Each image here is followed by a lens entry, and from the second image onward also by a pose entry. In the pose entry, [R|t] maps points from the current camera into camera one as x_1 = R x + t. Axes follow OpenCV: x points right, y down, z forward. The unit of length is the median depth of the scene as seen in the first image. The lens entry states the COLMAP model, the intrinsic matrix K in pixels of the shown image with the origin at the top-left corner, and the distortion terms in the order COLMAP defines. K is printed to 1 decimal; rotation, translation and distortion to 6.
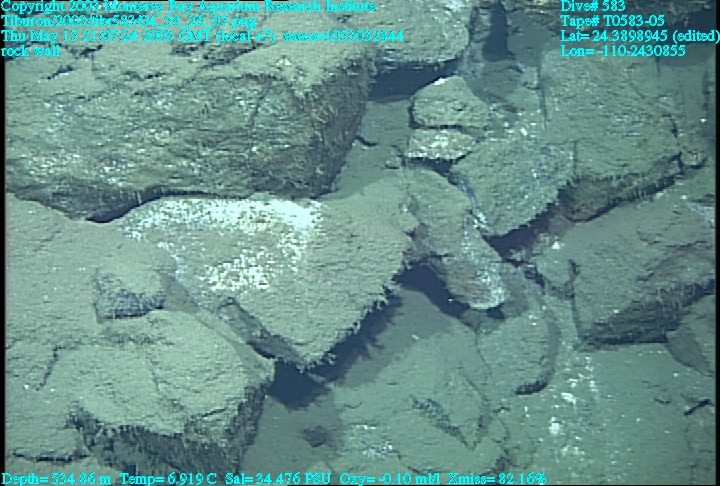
lens RADIAL K [[1628.0, 0, 356.9], [0, 1628.0, 261.5], [0, 0, 1]] dist [0.264172, -0.490605]
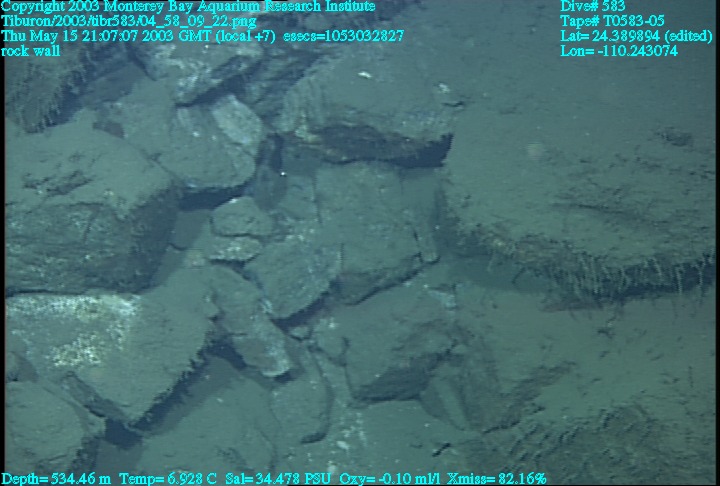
lens RADIAL K [[1628.0, 0, 356.9], [0, 1628.0, 261.5], [0, 0, 1]] dist [0.264172, -0.490605]
pose [[0.995243, -0.018092, 0.095732, 0.024474], [0.022927, 0.998503, -0.049651, 0.004755], [-0.094691, 0.051609, 0.994168, -0.304915]]
